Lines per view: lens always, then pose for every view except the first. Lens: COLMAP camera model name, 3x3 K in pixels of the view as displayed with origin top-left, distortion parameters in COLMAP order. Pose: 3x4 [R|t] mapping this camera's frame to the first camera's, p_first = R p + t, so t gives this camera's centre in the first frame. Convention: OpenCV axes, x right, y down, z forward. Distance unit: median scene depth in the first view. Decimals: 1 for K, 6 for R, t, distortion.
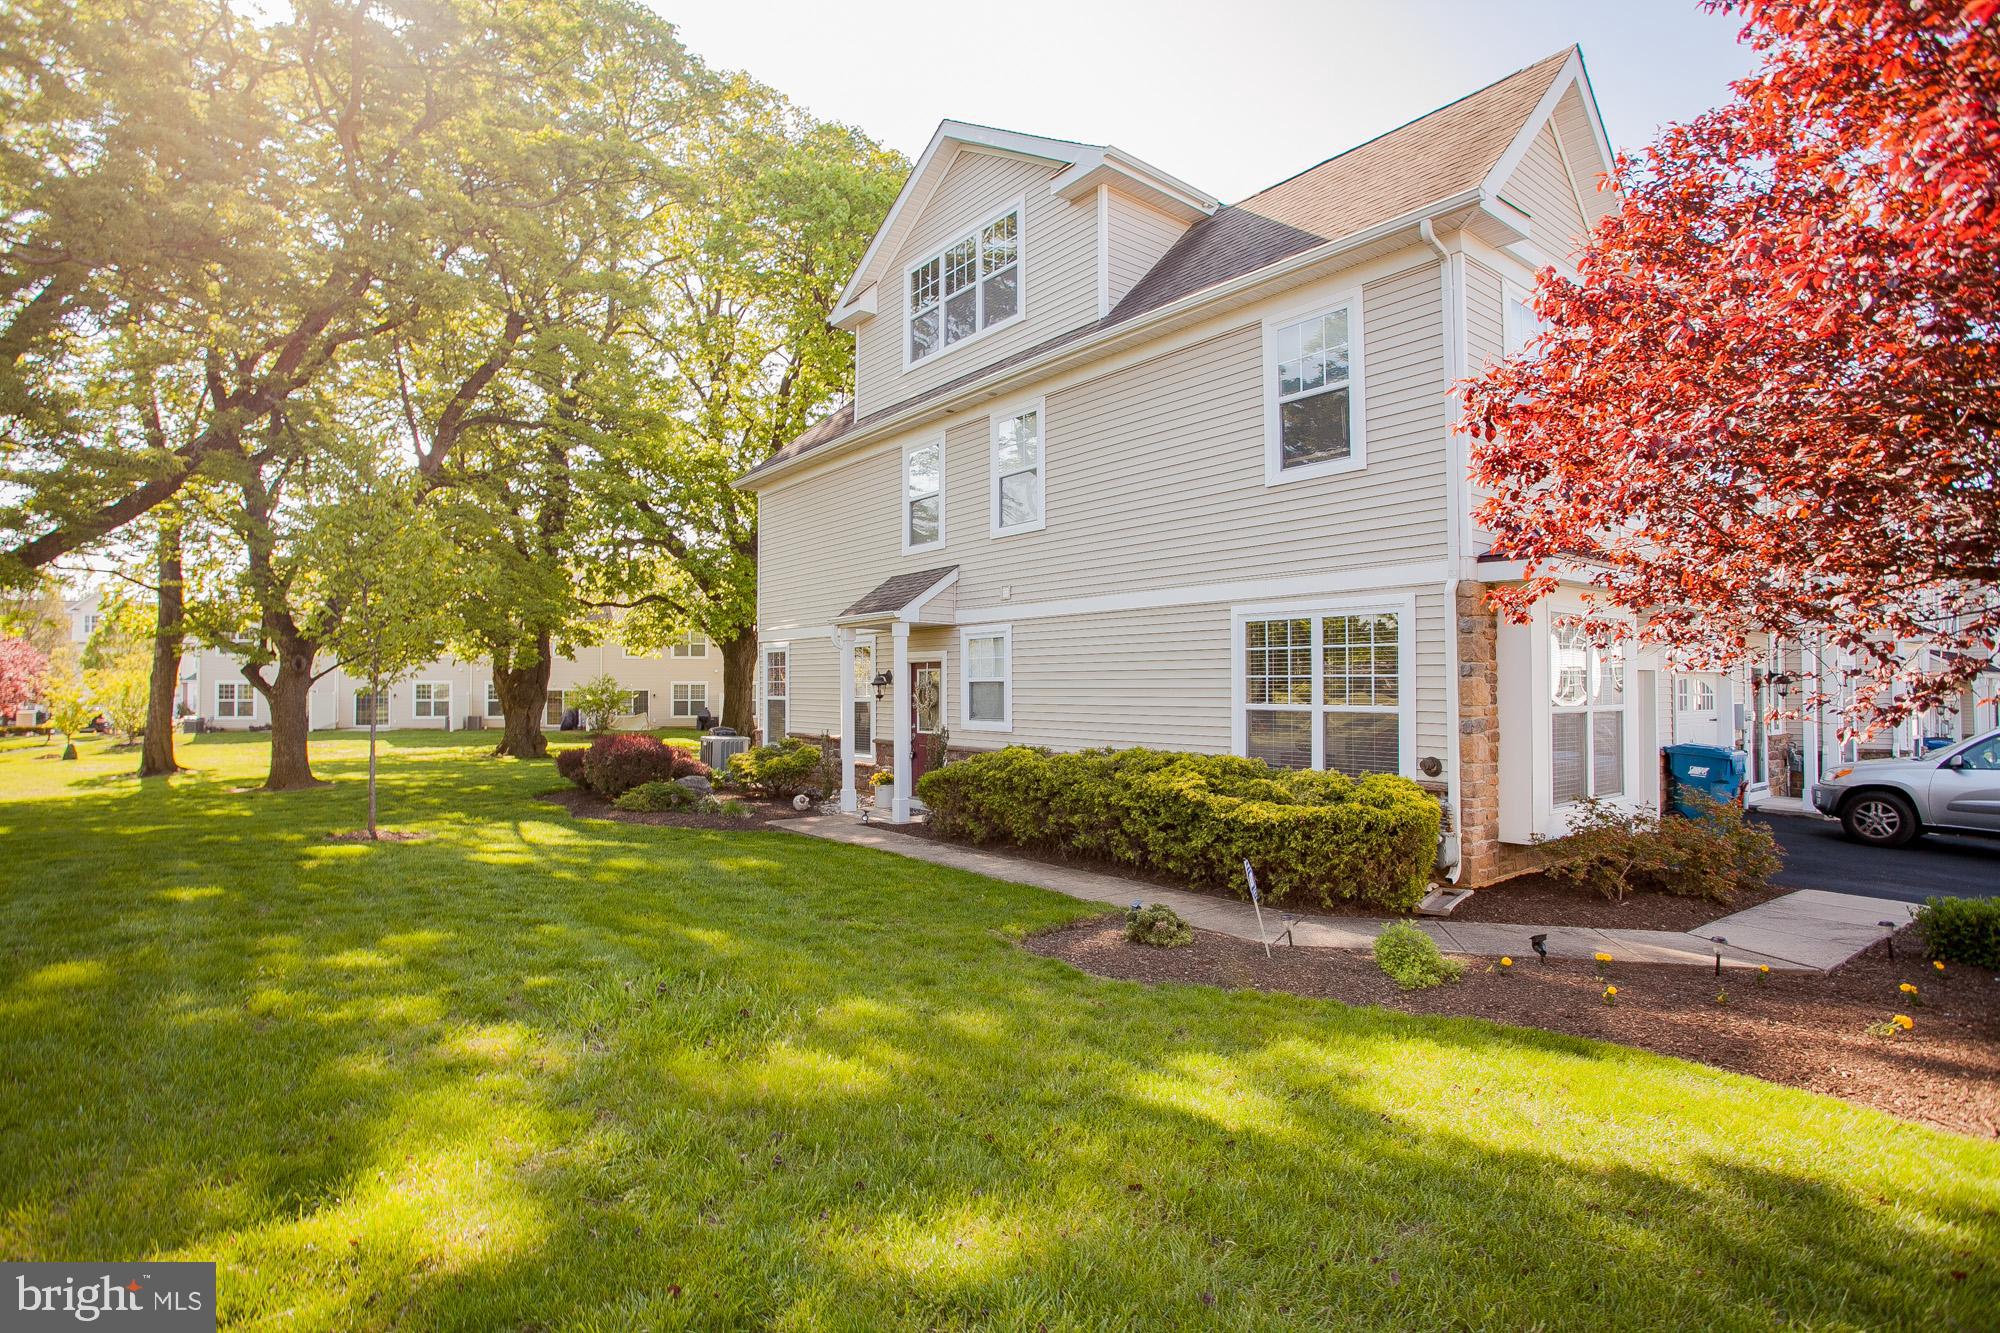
lens RADIAL K [[988.9, 0, 1000.0], [0, 988.9, 666.5], [0, 0, 1]] dist [-0.055782, -0.000017]
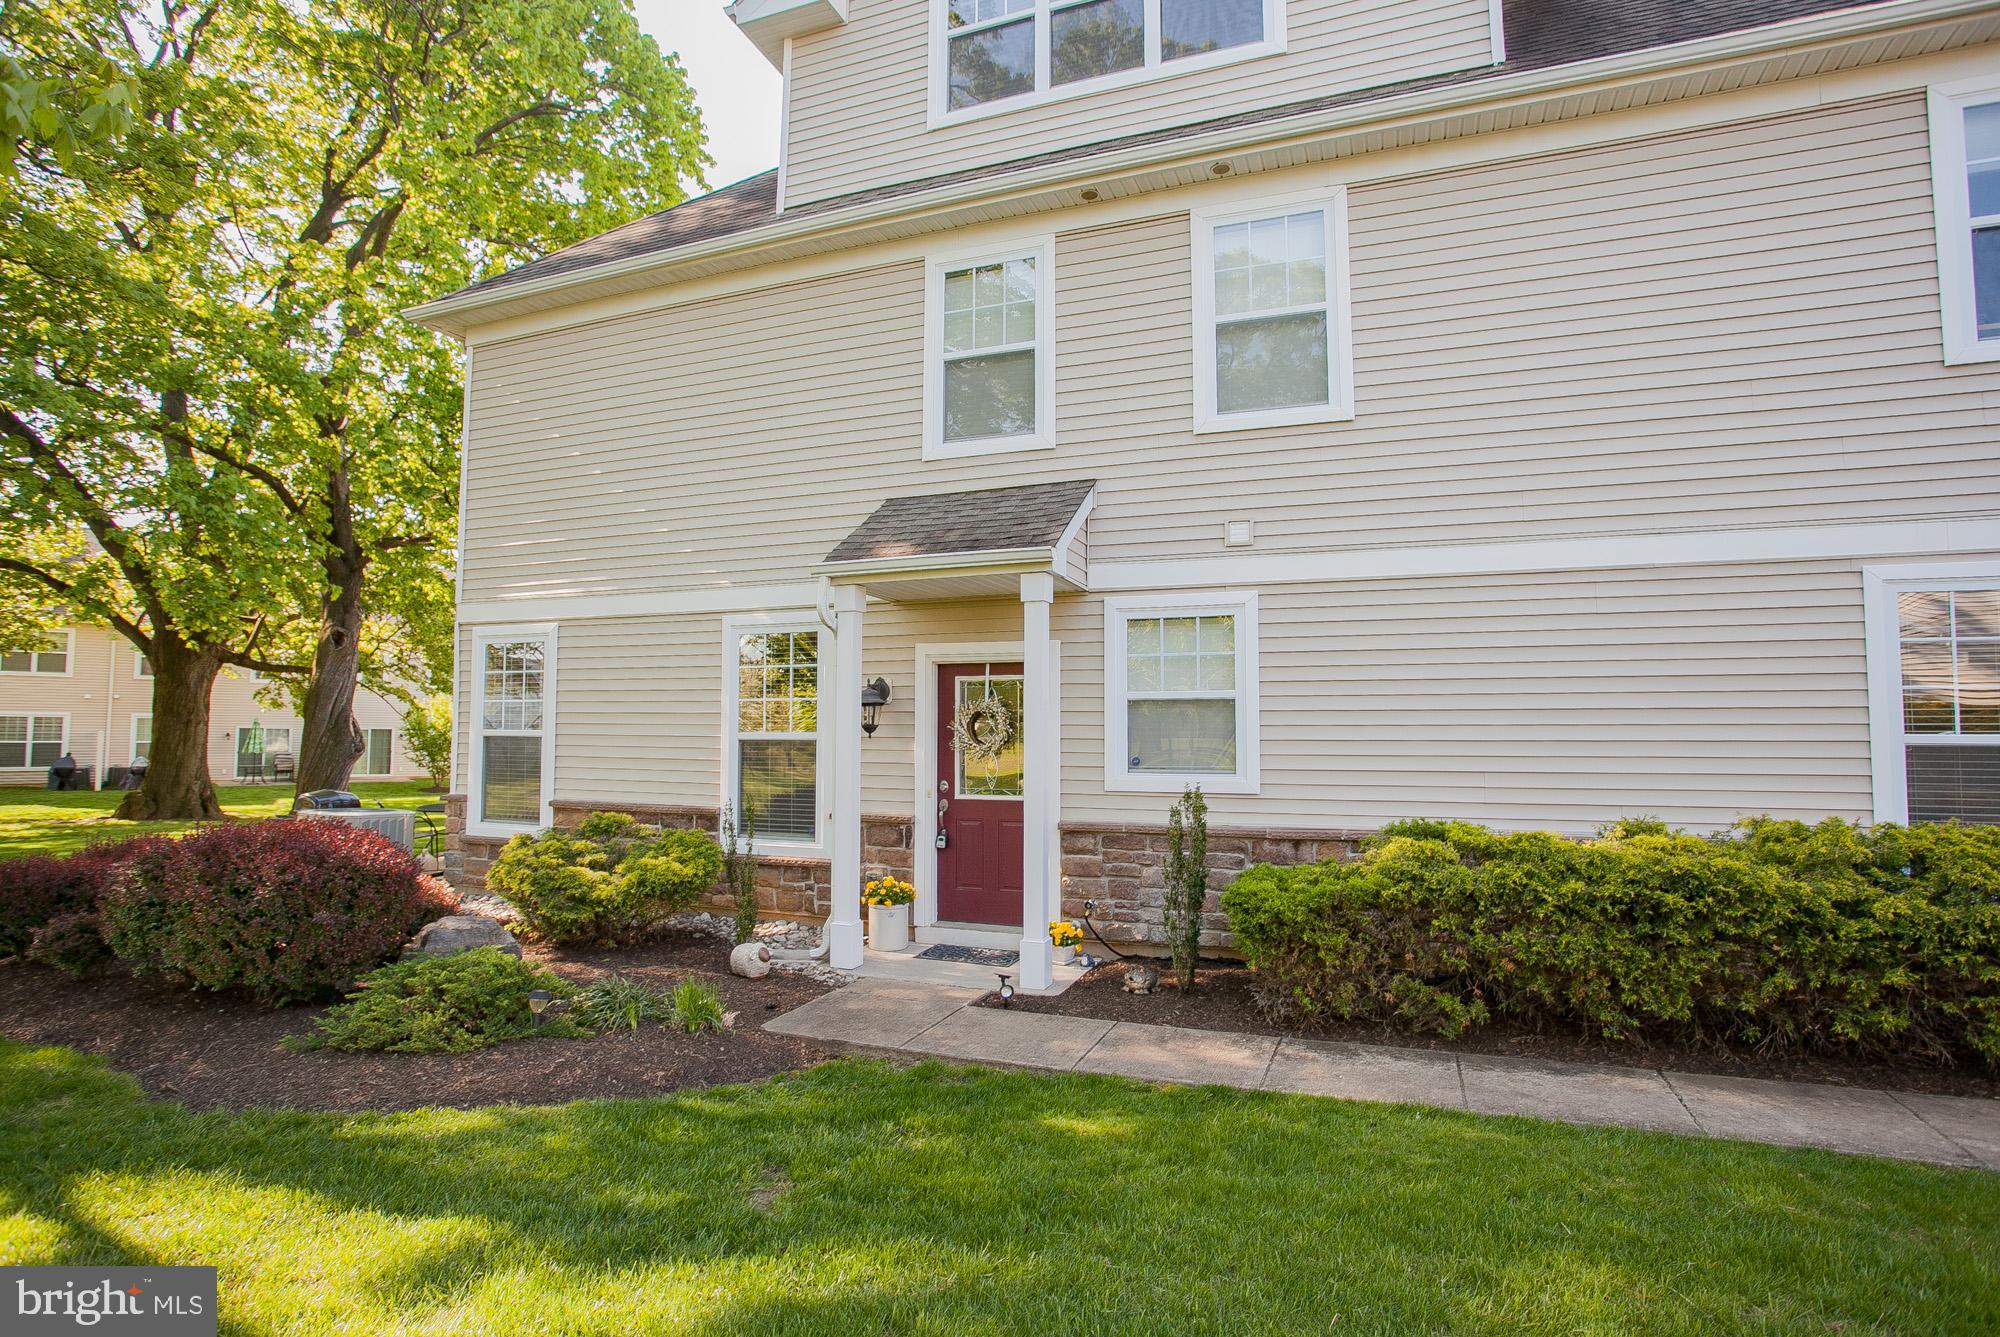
lens RADIAL K [[1008.8, 0, 991.5], [0, 1008.8, 669.5], [0, 0, 1]] dist [-0.080981, 0.037863]
pose [[0.860047, 0.037314, 0.508849, -0.260036], [-0.015889, 0.998797, -0.046387, 0.018011], [-0.509968, 0.031810, 0.859605, 0.410985]]
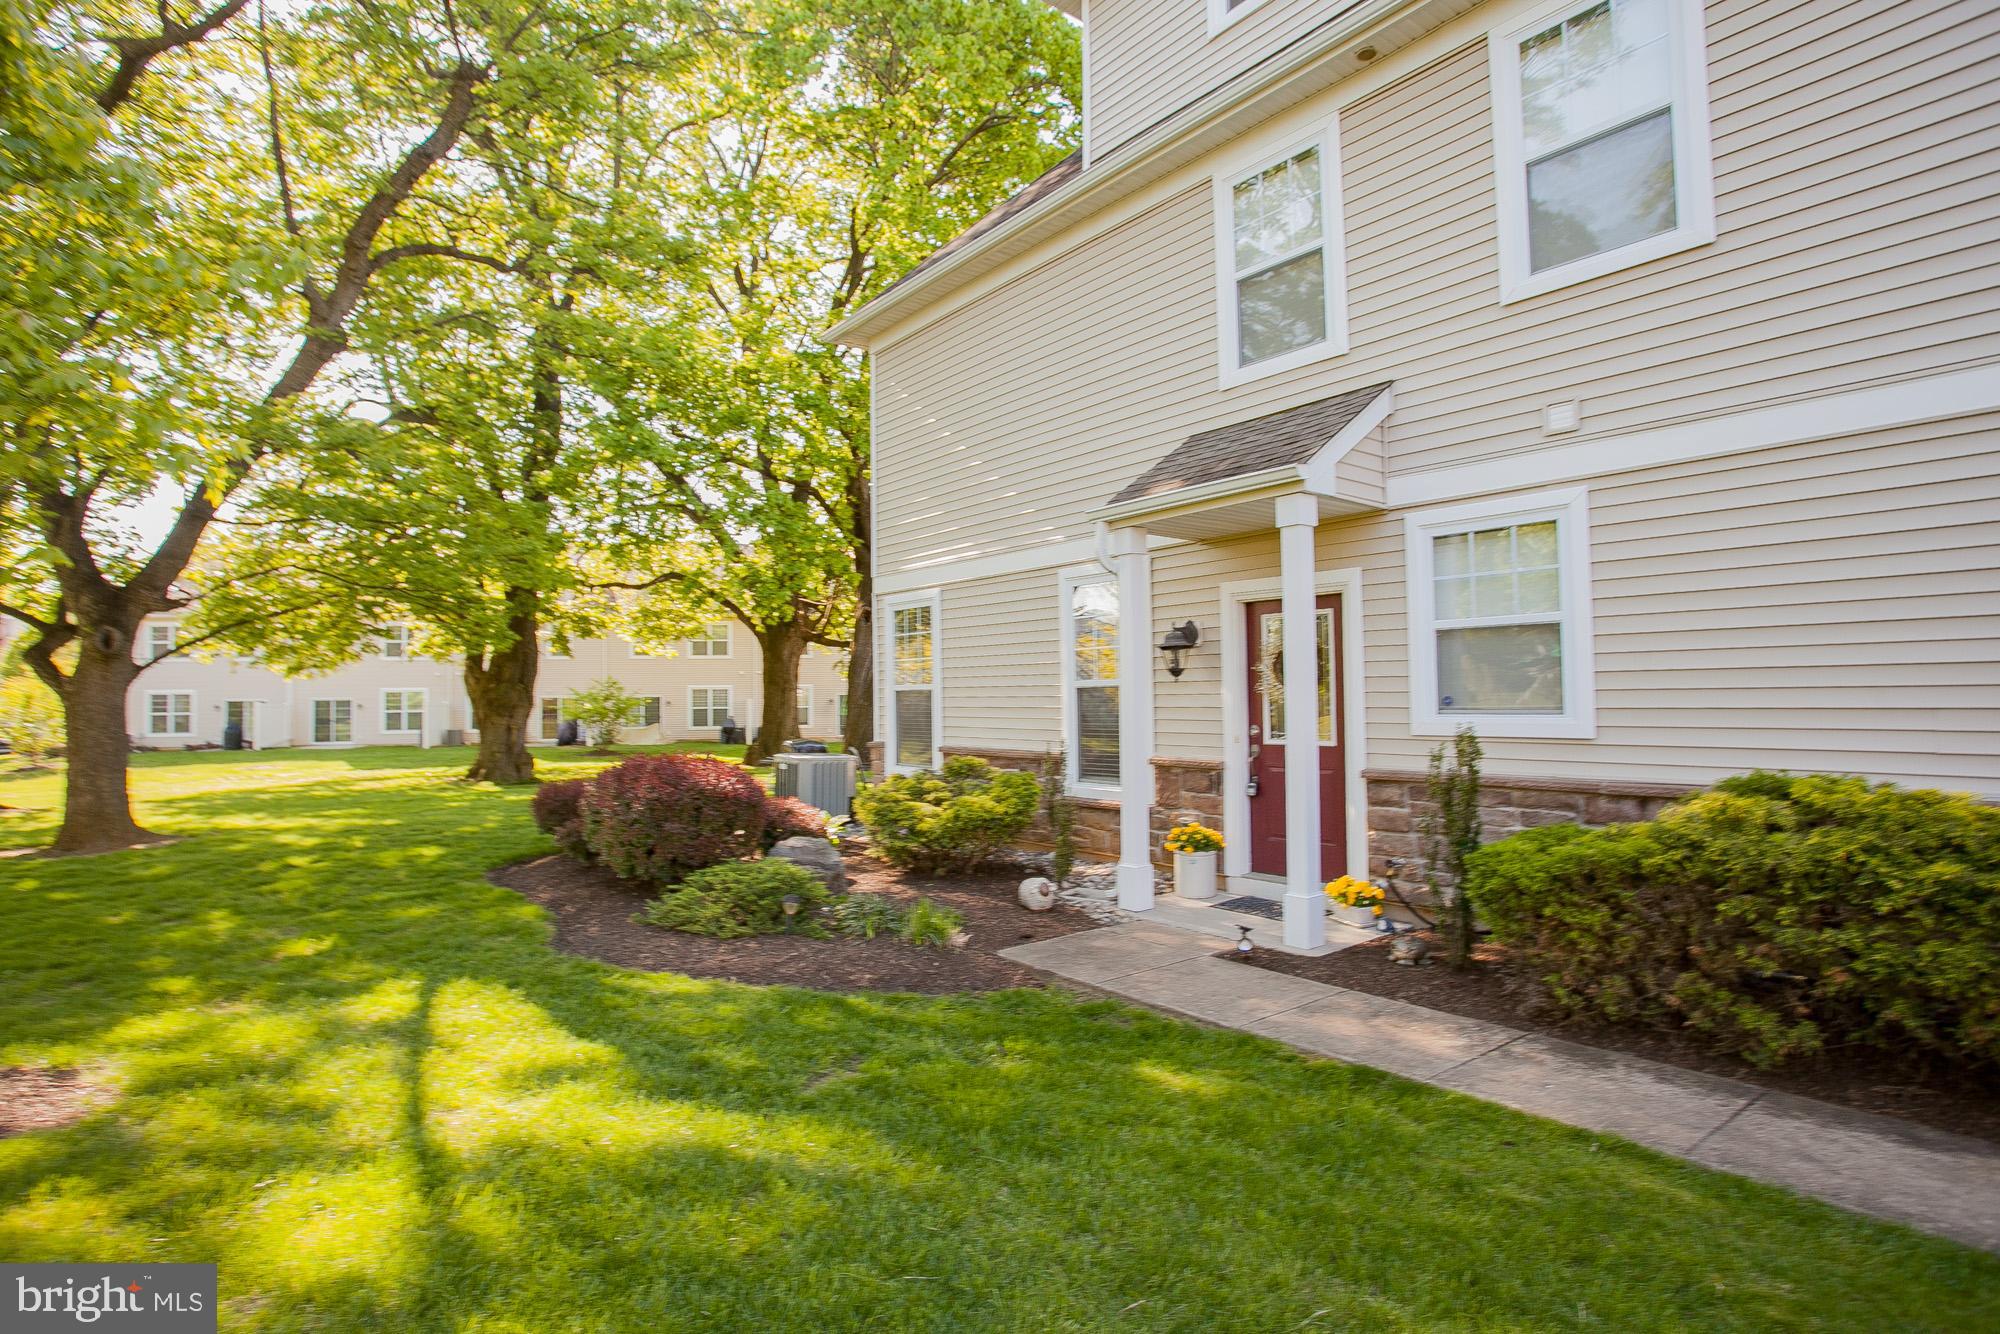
lens RADIAL K [[1008.8, 0, 991.5], [0, 1008.8, 668.0], [0, 0, 1]] dist [-0.080981, 0.037863]
pose [[0.999834, -0.011175, -0.014380, -0.161961], [0.011060, 0.999907, -0.008019, 0.024322], [0.014468, 0.007858, 0.999864, 0.386026]]
